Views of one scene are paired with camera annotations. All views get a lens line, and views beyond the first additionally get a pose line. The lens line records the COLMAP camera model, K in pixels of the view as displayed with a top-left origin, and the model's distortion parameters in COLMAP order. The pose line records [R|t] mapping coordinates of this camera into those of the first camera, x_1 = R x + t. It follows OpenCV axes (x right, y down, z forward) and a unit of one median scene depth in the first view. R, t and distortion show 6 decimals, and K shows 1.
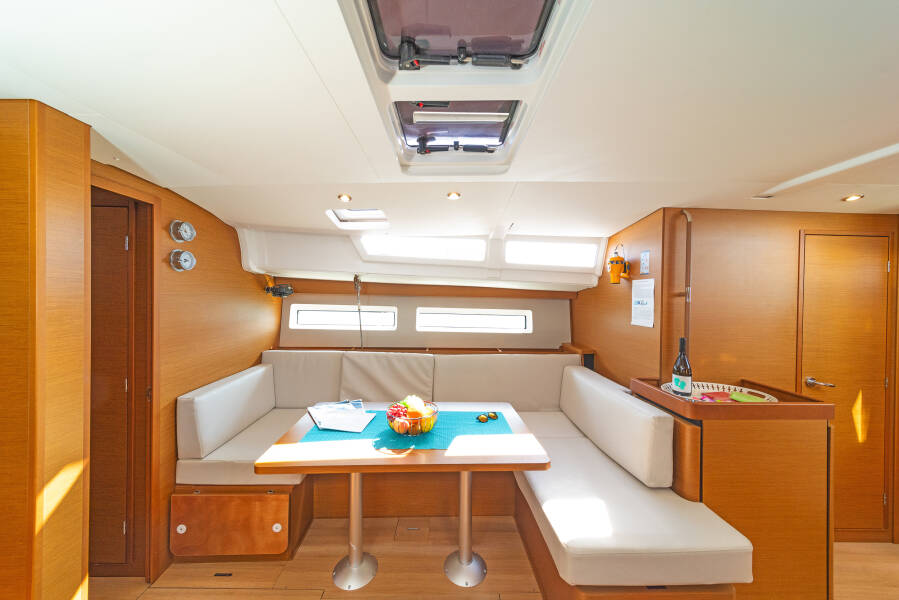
lens RADIAL K [[312.8, 0, 449.5], [0, 312.8, 300.0], [0, 0, 1]] dist [-0.026471, 0.000011]
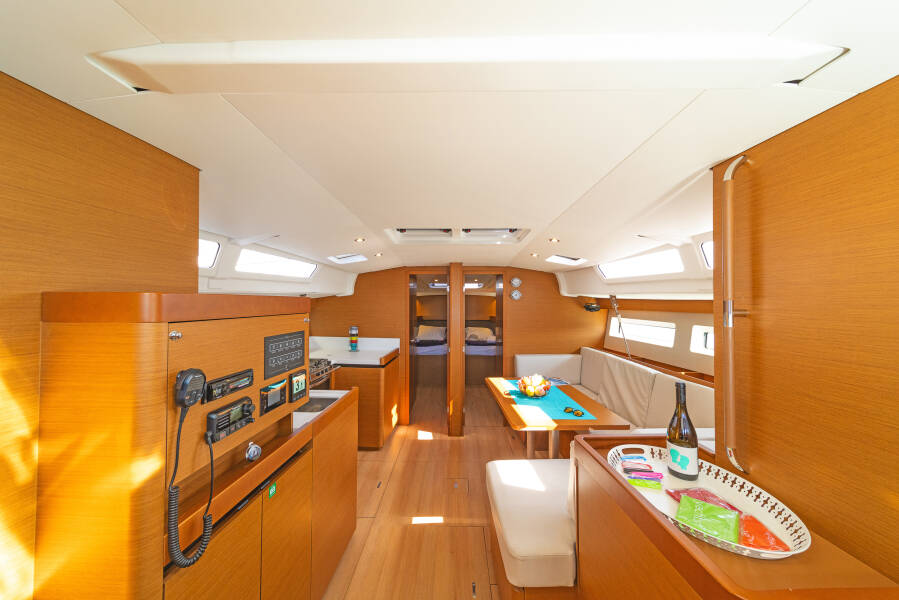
lens RADIAL K [[312.8, 0, 449.5], [0, 312.8, 300.0], [0, 0, 1]] dist [-0.026471, 0.000011]
pose [[-0.052326, -0.038126, -0.997902, 1.064983], [-0.029119, 0.998904, -0.036638, 0.008364], [0.998205, 0.027141, -0.053379, 0.436410]]
